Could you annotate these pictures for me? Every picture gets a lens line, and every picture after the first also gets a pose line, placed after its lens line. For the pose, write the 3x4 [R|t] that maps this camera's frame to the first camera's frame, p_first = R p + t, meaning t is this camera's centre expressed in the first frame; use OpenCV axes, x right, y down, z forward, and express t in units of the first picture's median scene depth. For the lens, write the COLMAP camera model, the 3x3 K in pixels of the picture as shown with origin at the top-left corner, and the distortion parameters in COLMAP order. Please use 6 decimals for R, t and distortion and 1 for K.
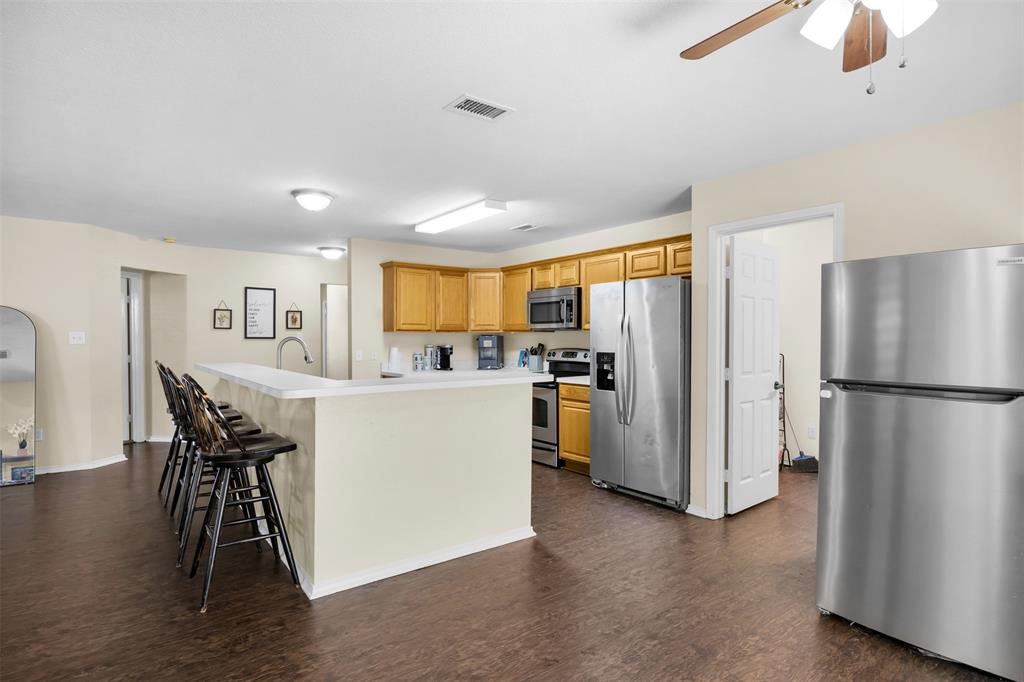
lens RADIAL K [[517.5, 0, 490.0], [0, 517.5, 340.6], [0, 0, 1]] dist [-0.000043, 0.000007]
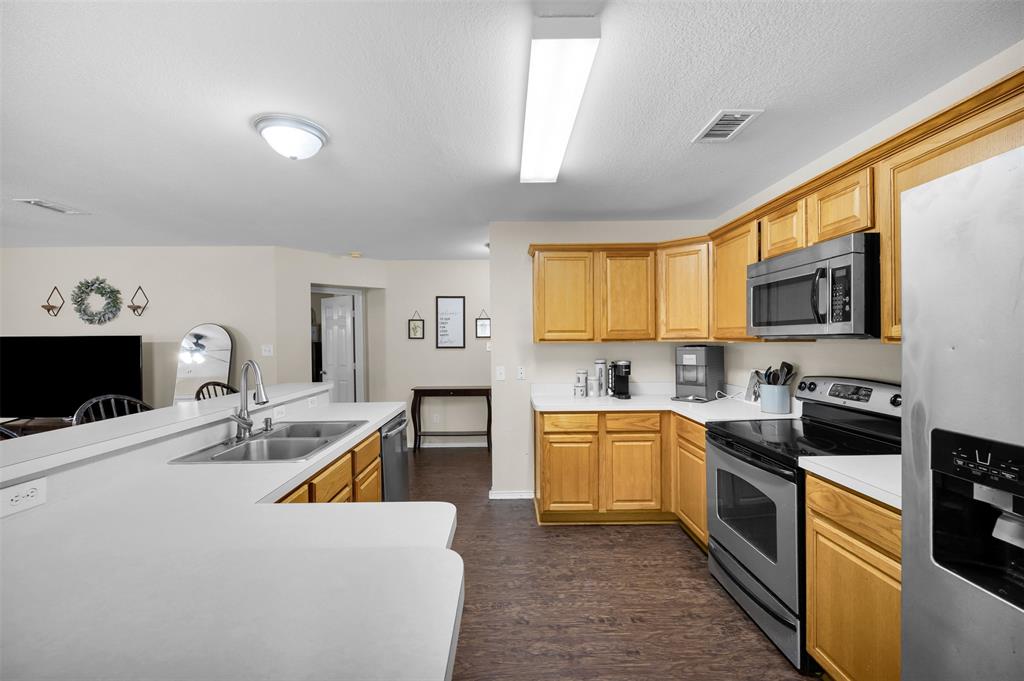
lens RADIAL K [[407.3, 0, 512.0], [0, 407.3, 340.5], [0, 0, 1]] dist [-0.007517, -0.000230]
pose [[0.823161, -0.006070, -0.567776, 0.103329], [0.004972, 0.999982, -0.003483, -0.017289], [0.567786, 0.000044, 0.823176, 0.499553]]
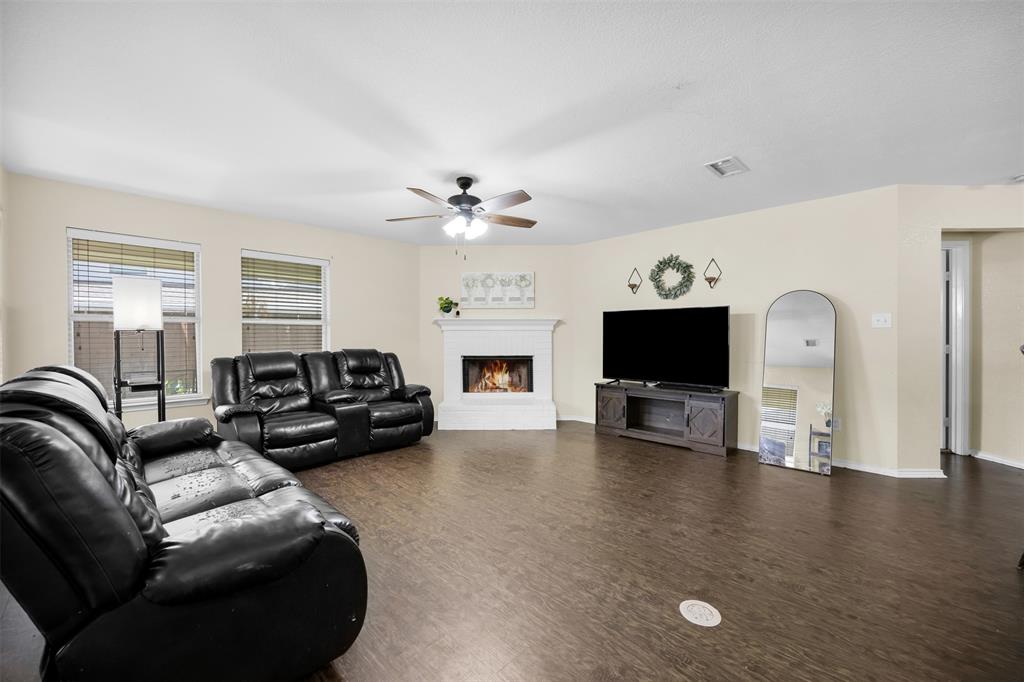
lens RADIAL K [[407.3, 0, 512.0], [0, 407.3, 341.0], [0, 0, 1]] dist [-0.007517, -0.000230]
pose [[0.160780, 0.011820, -0.986920, -0.198779], [-0.008391, 0.999909, 0.010609, 0.023257], [0.986955, 0.006575, 0.160864, 0.243637]]
